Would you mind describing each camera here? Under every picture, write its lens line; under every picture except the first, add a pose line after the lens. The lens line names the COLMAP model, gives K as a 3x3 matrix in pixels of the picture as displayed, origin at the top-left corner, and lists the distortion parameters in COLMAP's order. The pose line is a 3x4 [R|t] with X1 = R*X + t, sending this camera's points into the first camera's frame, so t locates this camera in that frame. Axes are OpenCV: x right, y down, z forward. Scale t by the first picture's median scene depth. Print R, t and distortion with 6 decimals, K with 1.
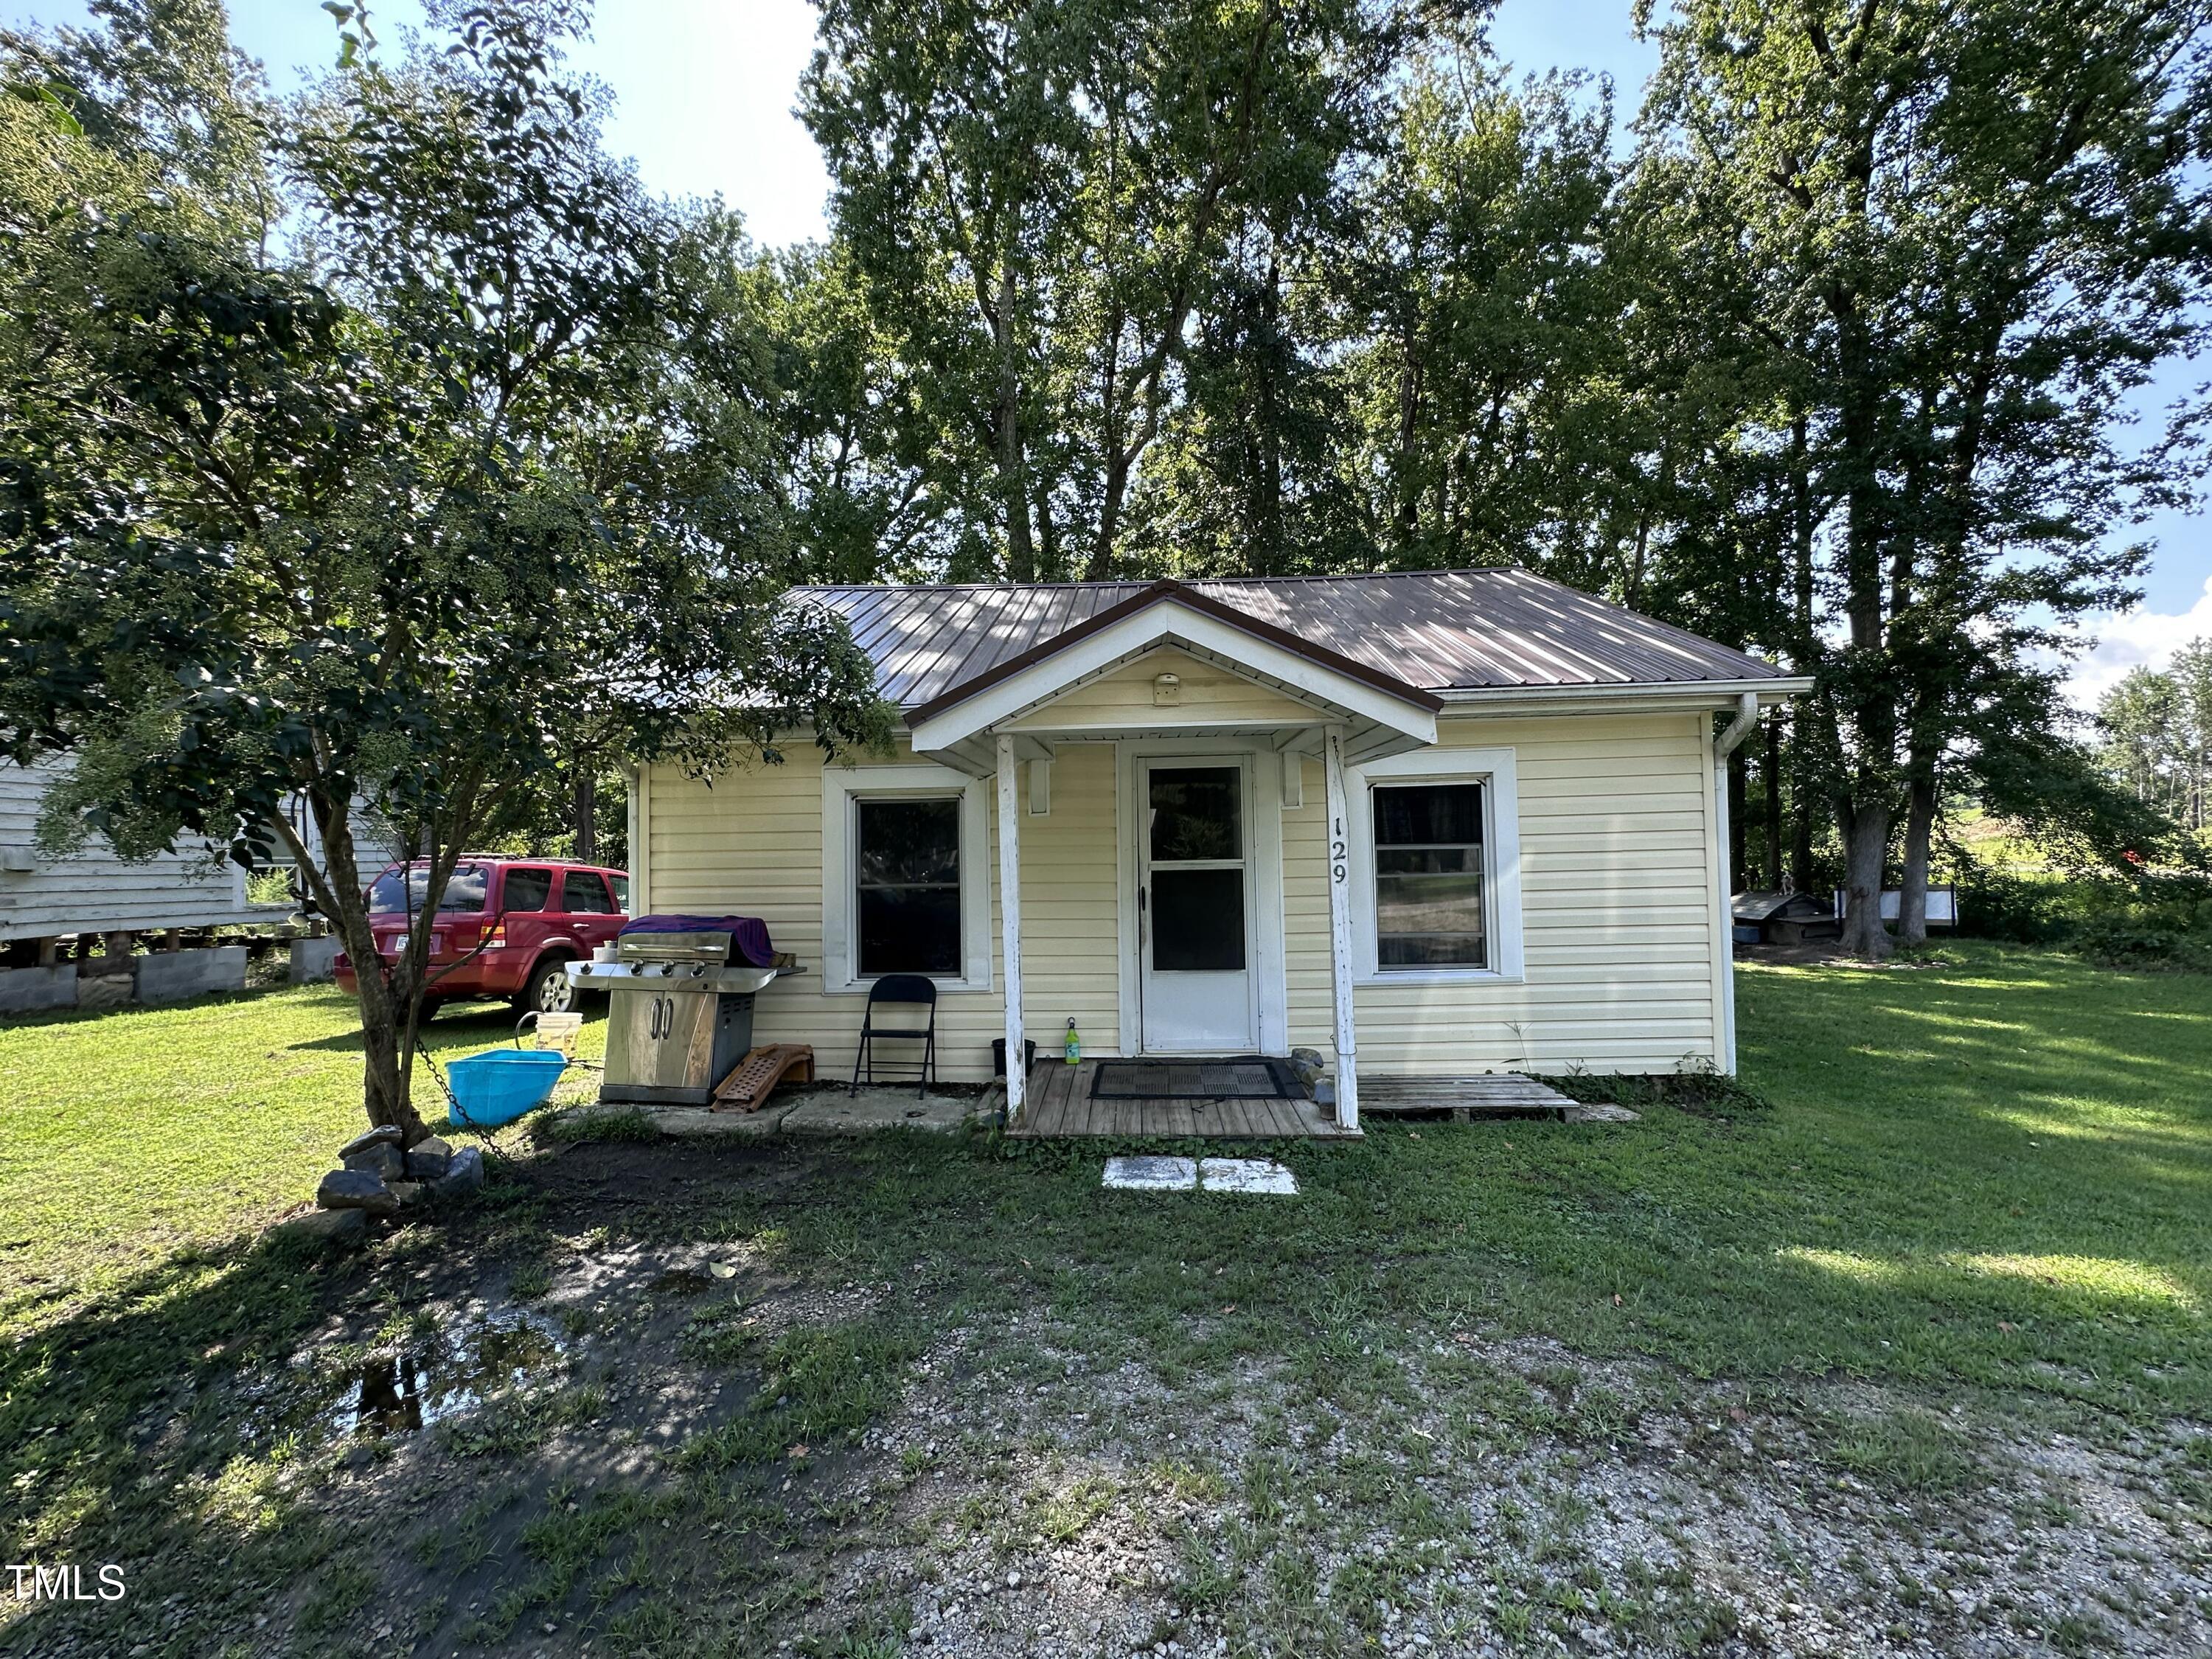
lens RADIAL K [[889.7, 0, 1098.7], [0, 889.7, 821.1], [0, 0, 1]] dist [-0.000045, 0.000655]
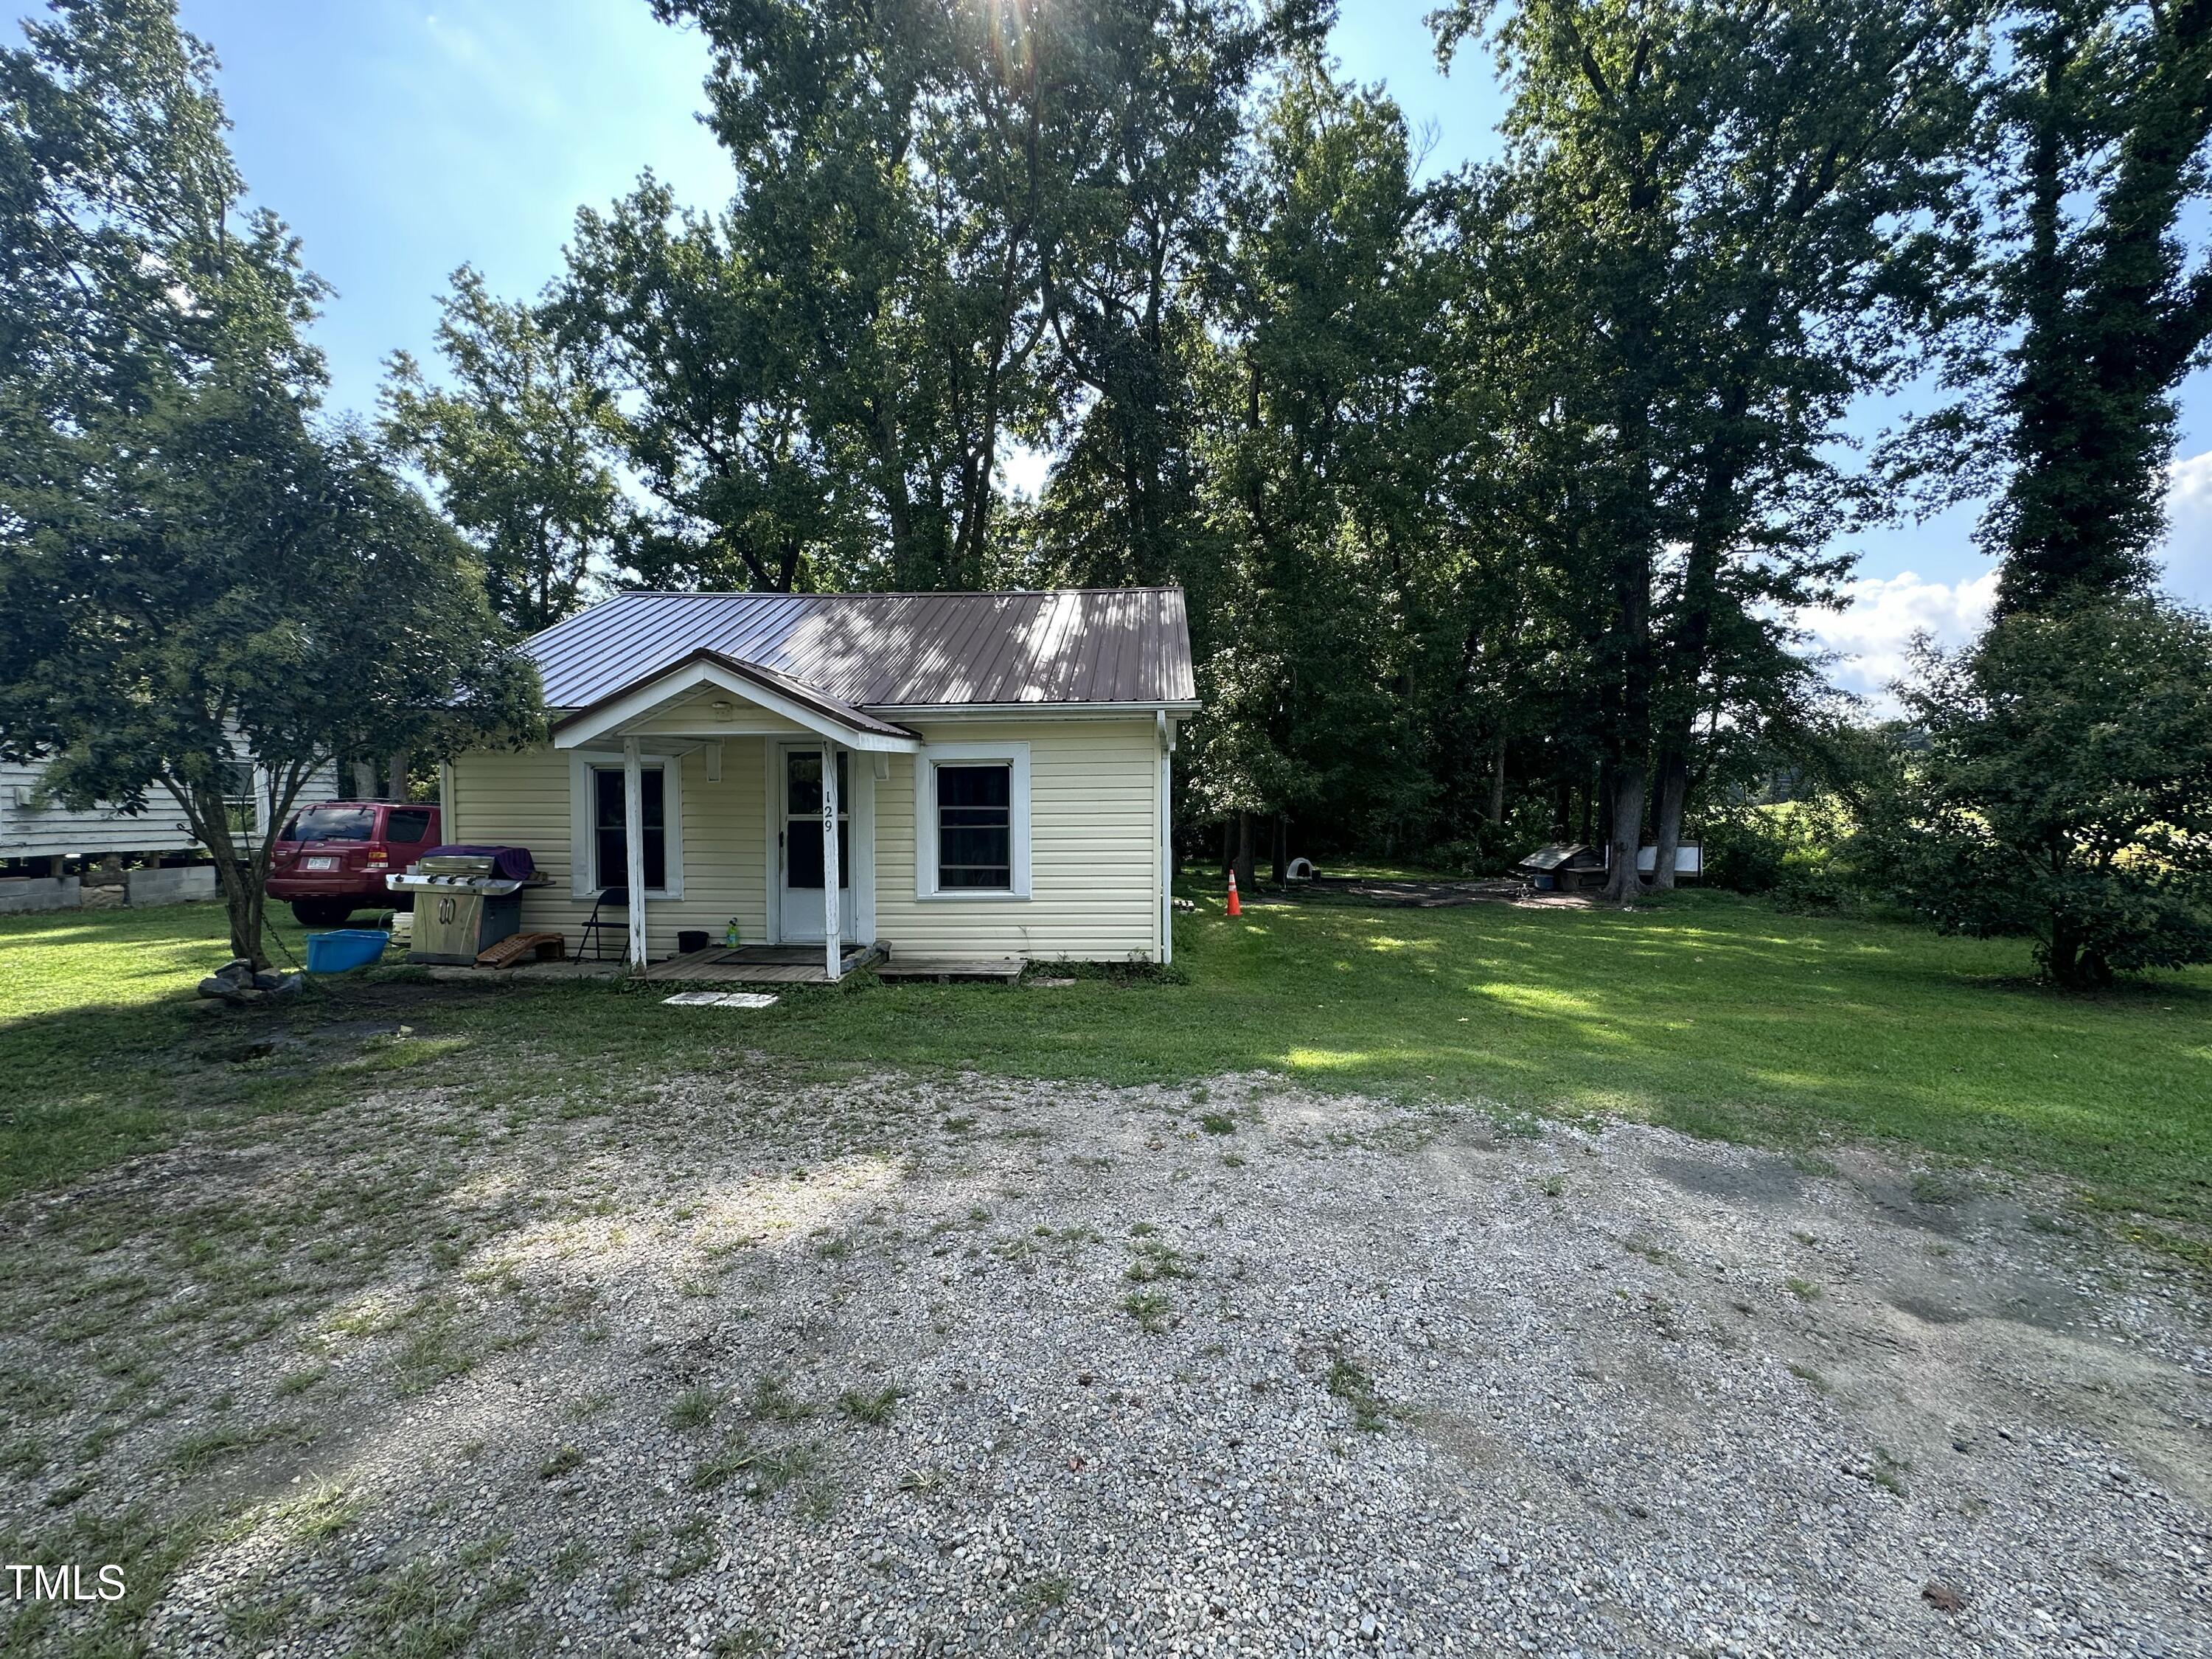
lens RADIAL K [[883.1, 0, 1104.0], [0, 883.1, 830.5], [0, 0, 1]] dist [-0.001784, 0.000315]
pose [[0.999839, 0.017825, -0.002030, 0.618342], [-0.017634, 0.997268, 0.071729, -0.045388], [0.003303, -0.071682, 0.997422, -0.489461]]
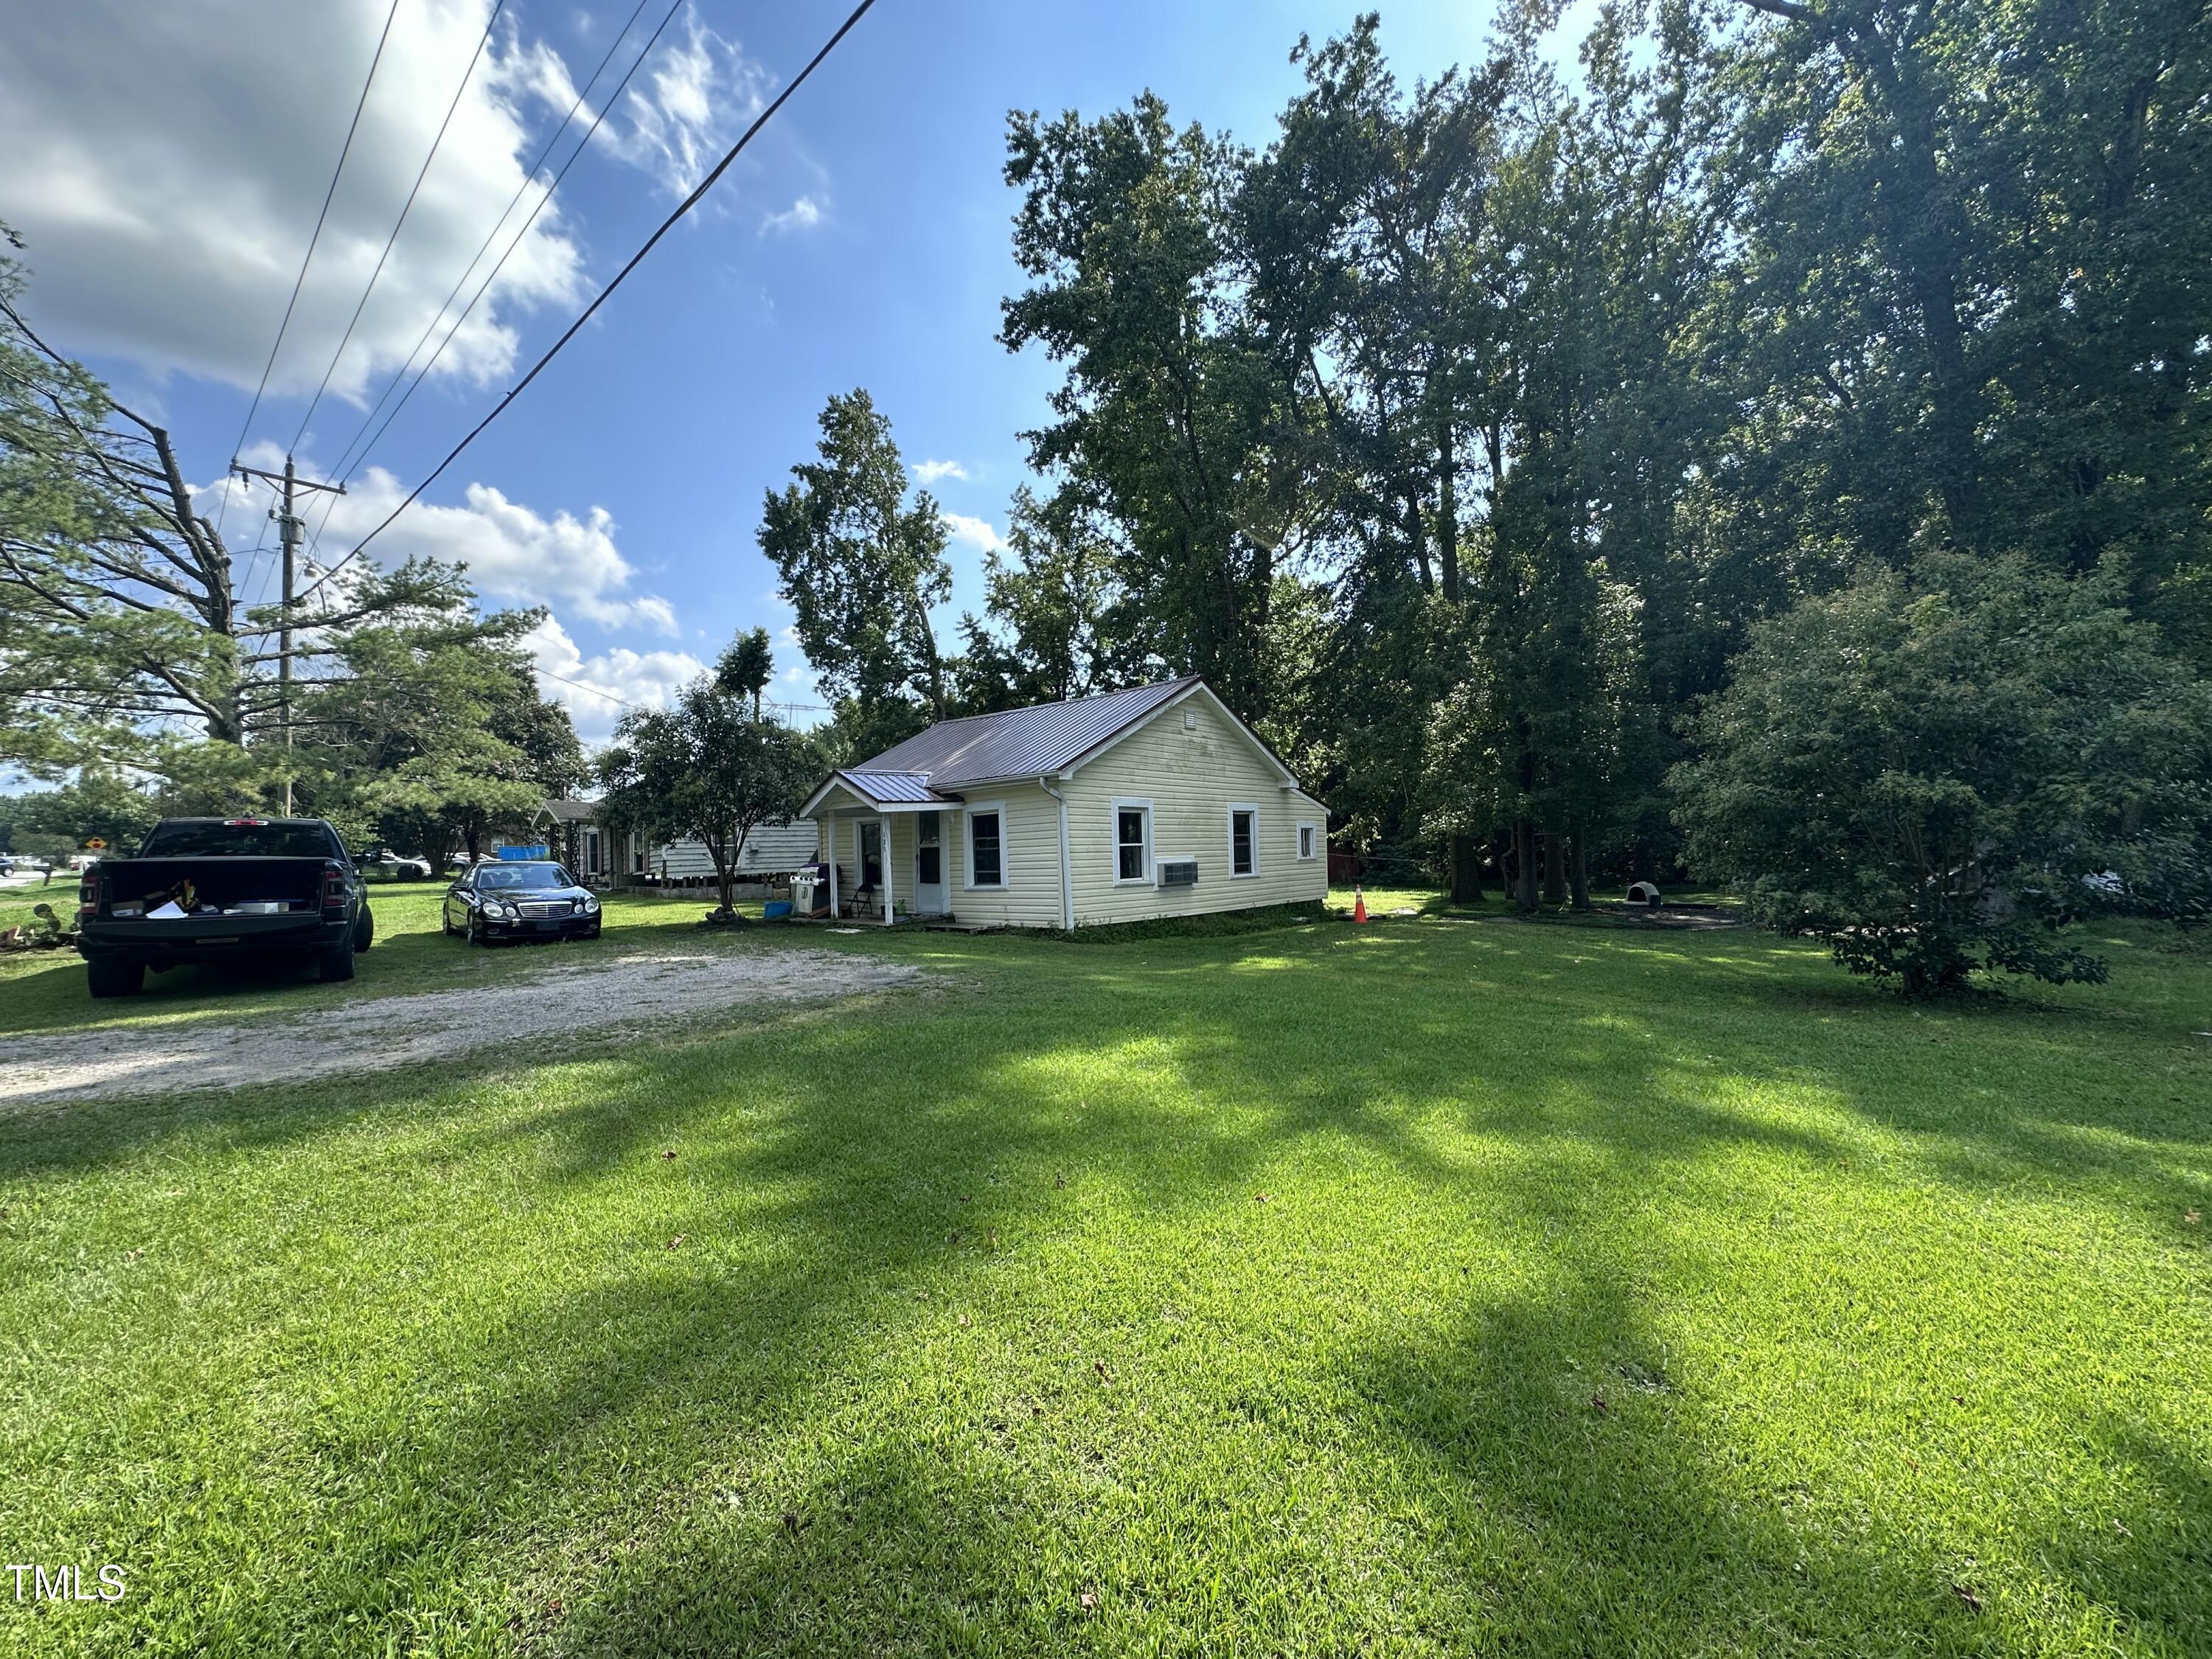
lens RADIAL K [[889.5, 0, 1106.0], [0, 889.5, 829.5], [0, 0, 1]] dist [-0.002142, -0.000285]
pose [[0.778583, -0.019339, -0.627244, 2.395910], [0.041577, 0.998919, 0.020810, -0.038625], [0.626163, -0.042281, 0.778545, -0.854029]]
